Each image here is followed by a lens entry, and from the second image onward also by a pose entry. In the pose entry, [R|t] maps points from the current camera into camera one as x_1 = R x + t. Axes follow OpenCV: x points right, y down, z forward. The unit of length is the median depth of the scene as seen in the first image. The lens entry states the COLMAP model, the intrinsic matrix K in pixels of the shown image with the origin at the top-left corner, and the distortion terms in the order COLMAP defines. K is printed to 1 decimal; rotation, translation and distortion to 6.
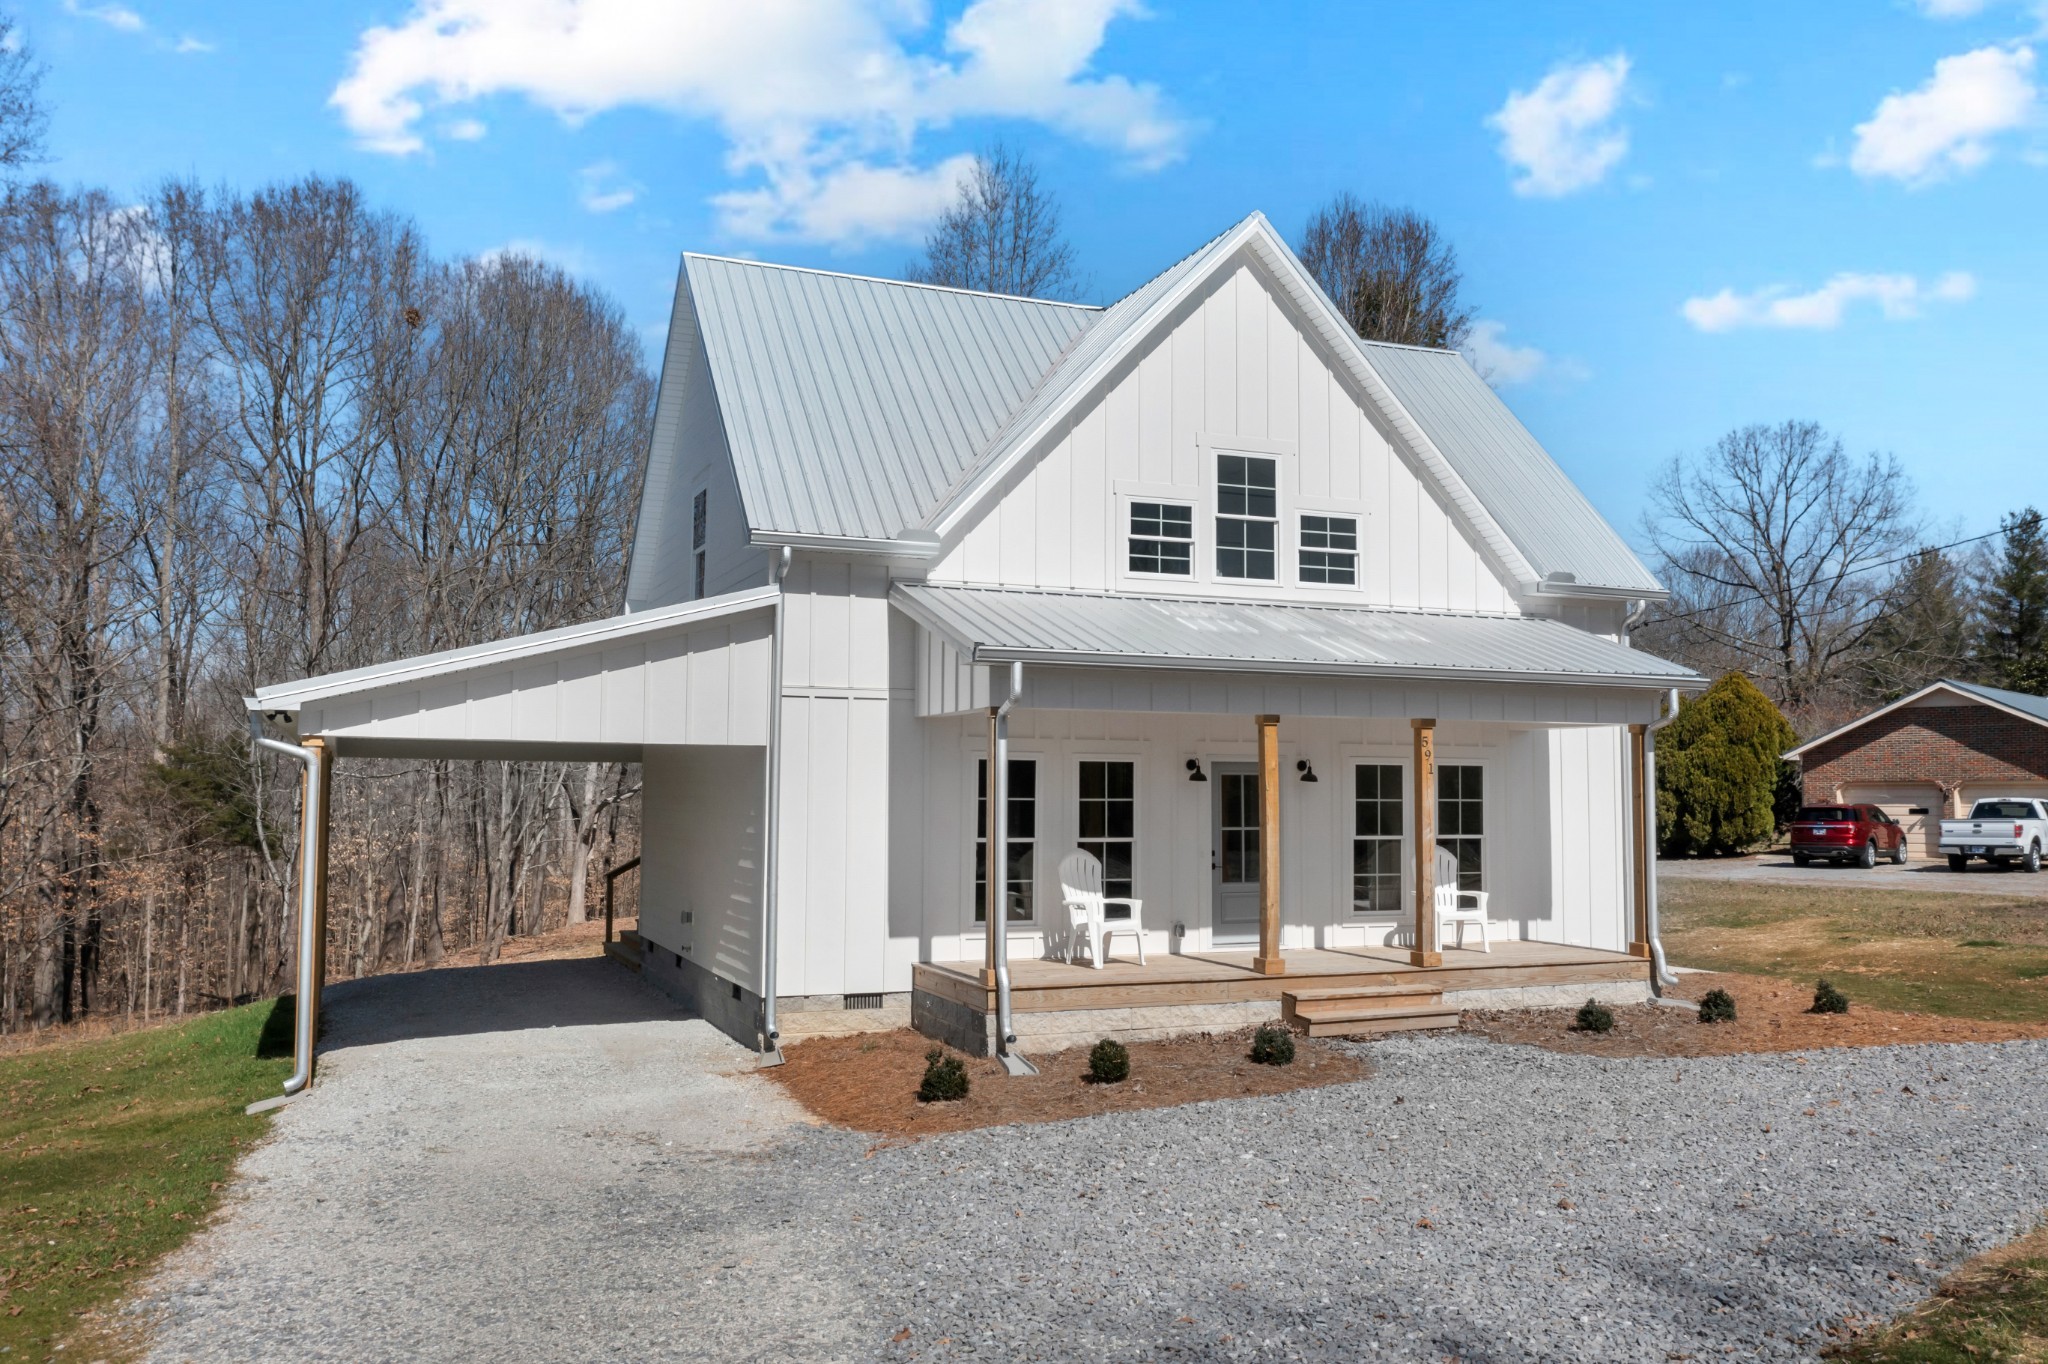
lens RADIAL K [[1672.4, 0, 1024.0], [0, 1672.4, 682.0], [0, 0, 1]] dist [-0.033935, -0.000947]
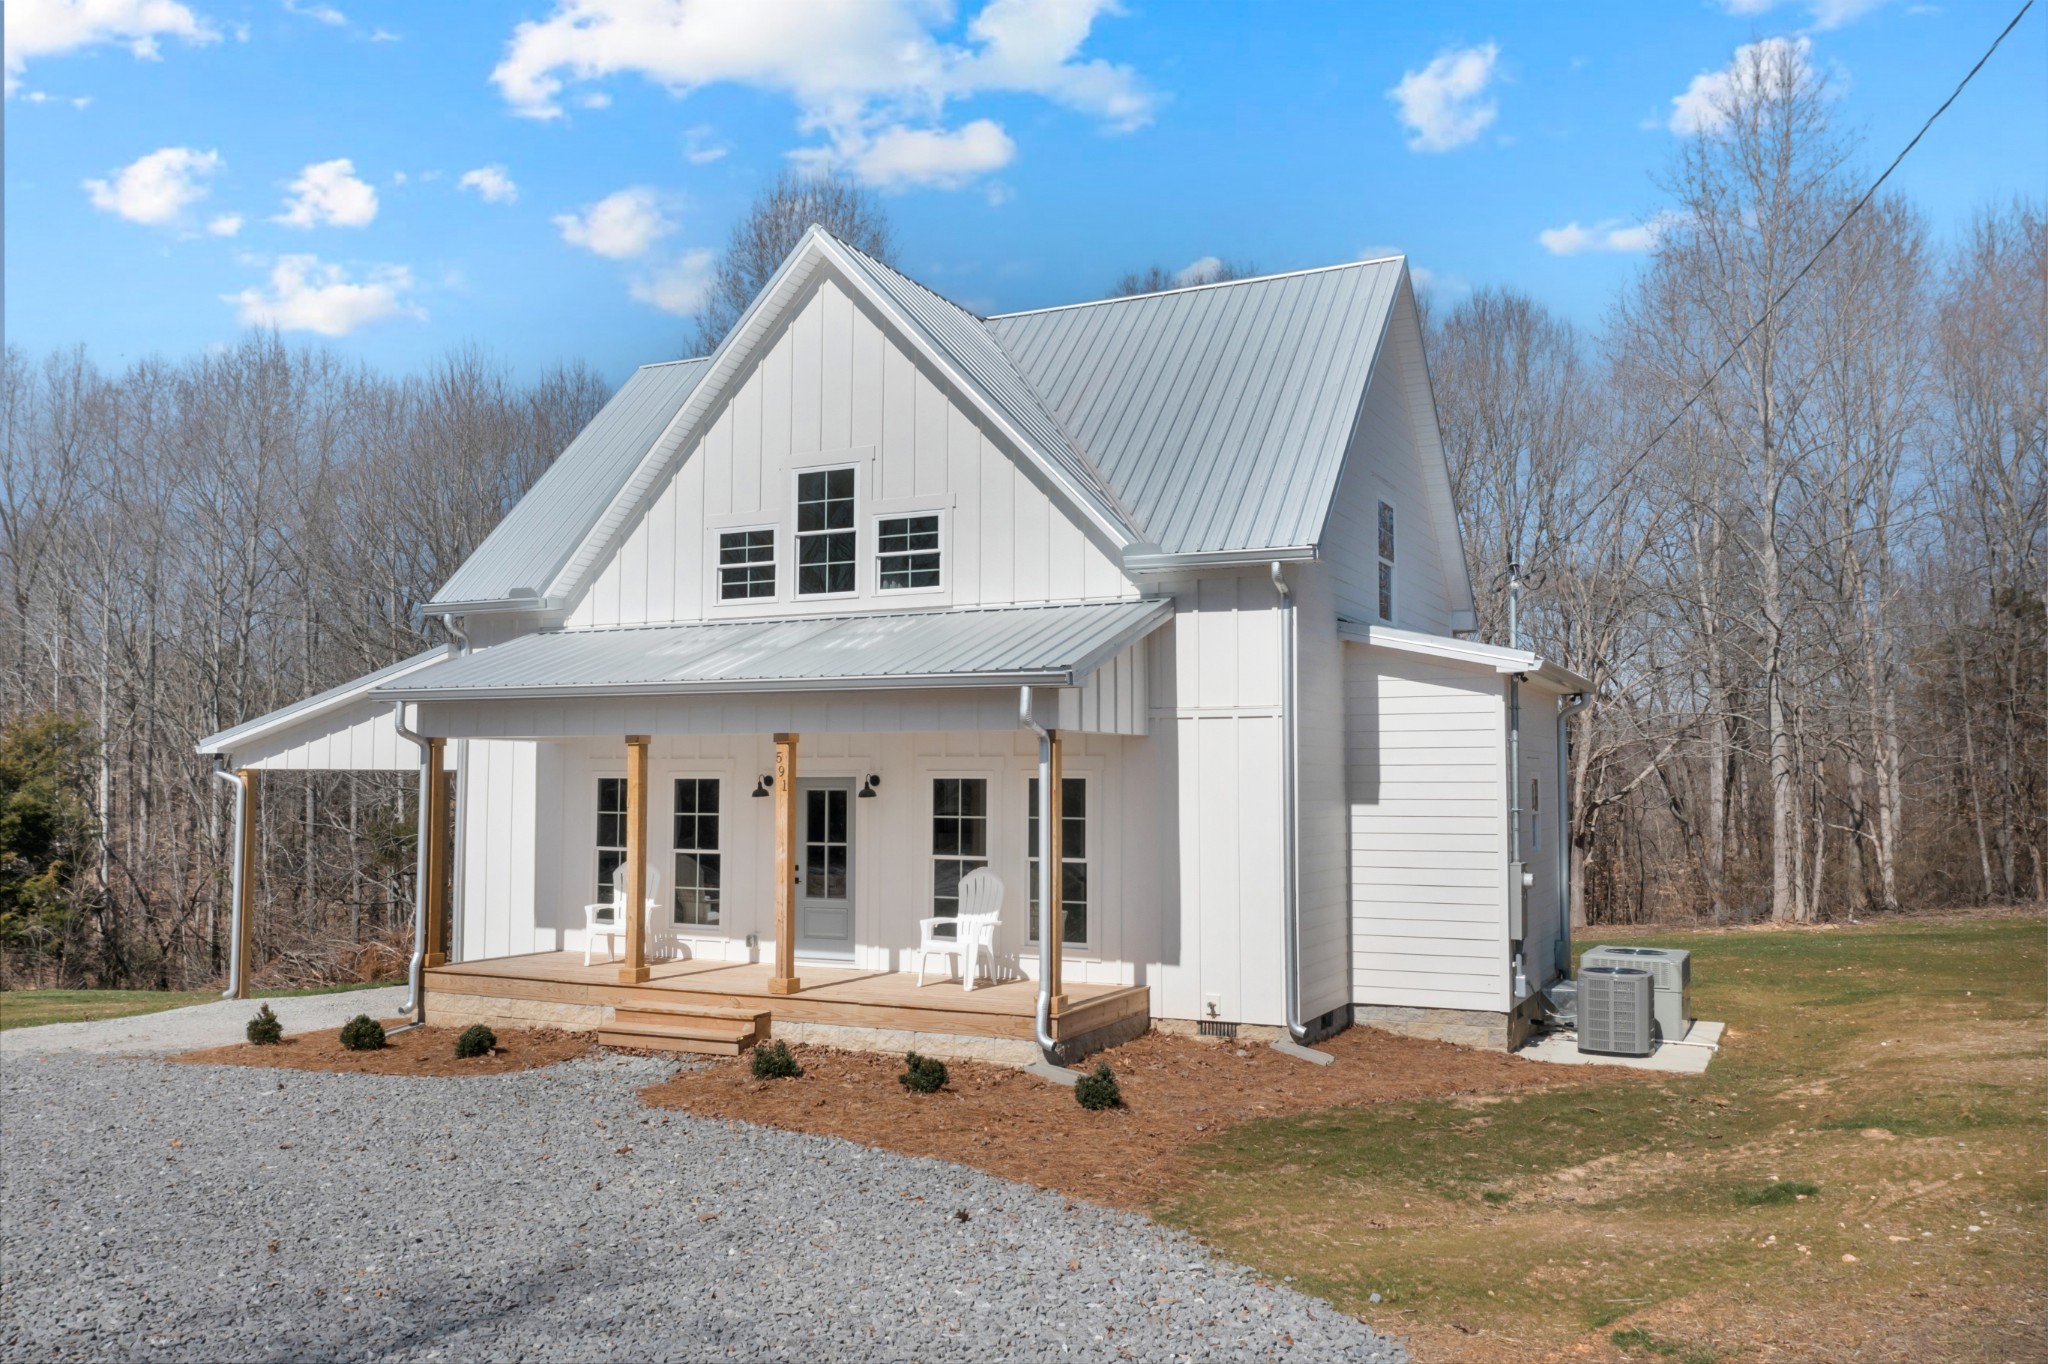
lens RADIAL K [[1617.6, 0, 1024.0], [0, 1617.6, 682.0], [0, 0, 1]] dist [-0.015166, 0.001350]
pose [[0.656926, -0.054578, -0.751977, 0.941672], [0.048612, 0.998367, -0.029993, 0.025899], [0.752386, -0.016852, 0.658507, 0.457218]]
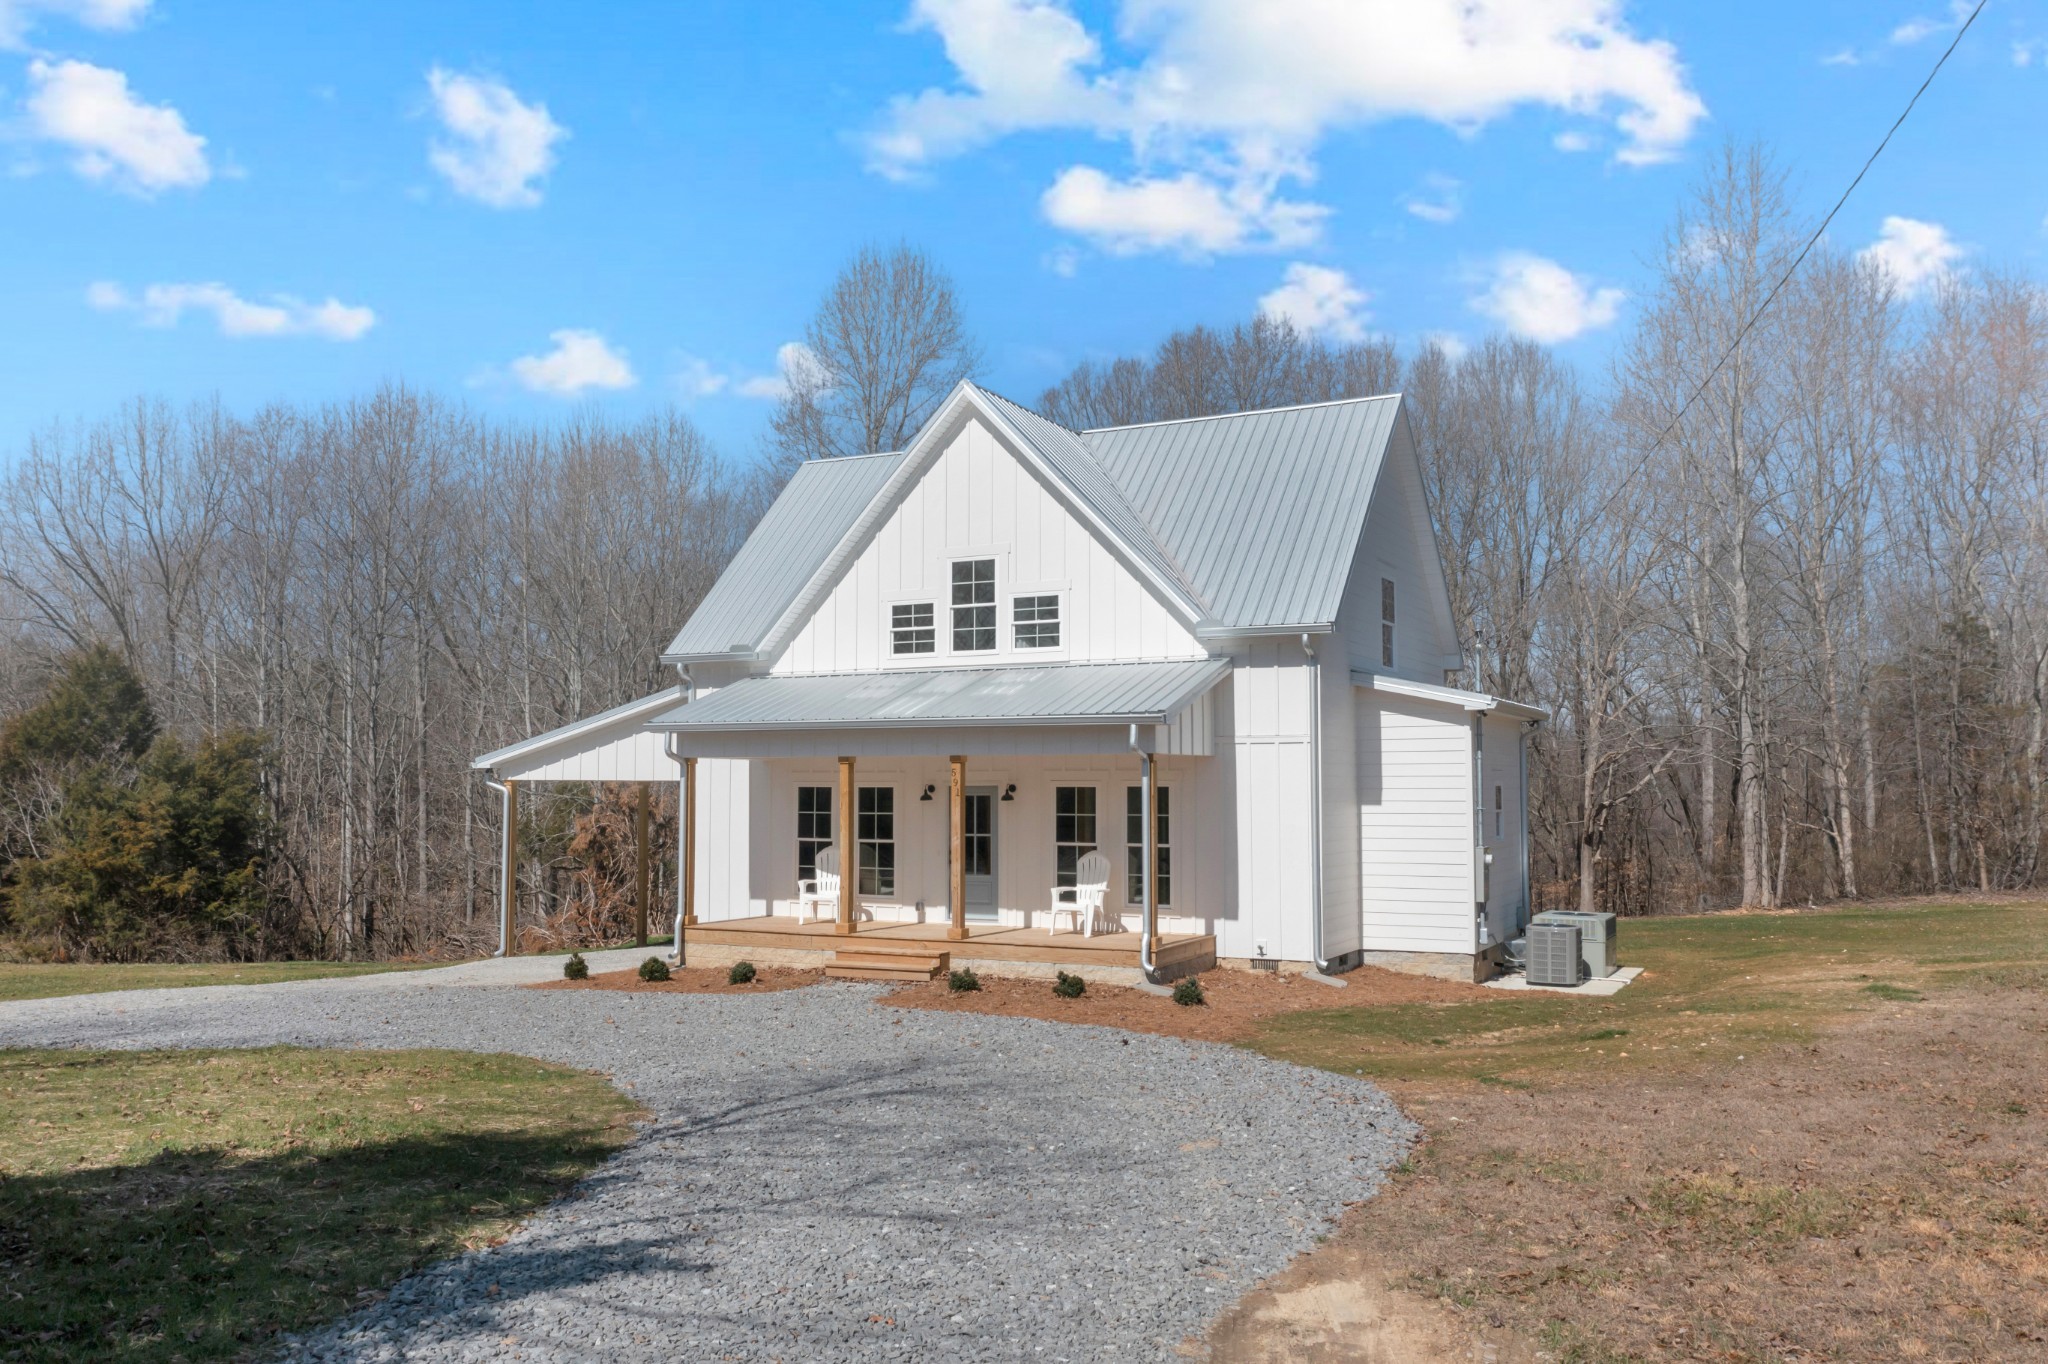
lens RADIAL K [[1617.6, 0, 1024.0], [0, 1617.6, 682.0], [0, 0, 1]] dist [-0.015166, 0.001350]
pose [[0.641903, -0.058396, -0.764559, 1.171626], [0.051579, 0.998126, -0.032931, 0.008948], [0.765049, -0.018297, 0.643712, 0.187988]]
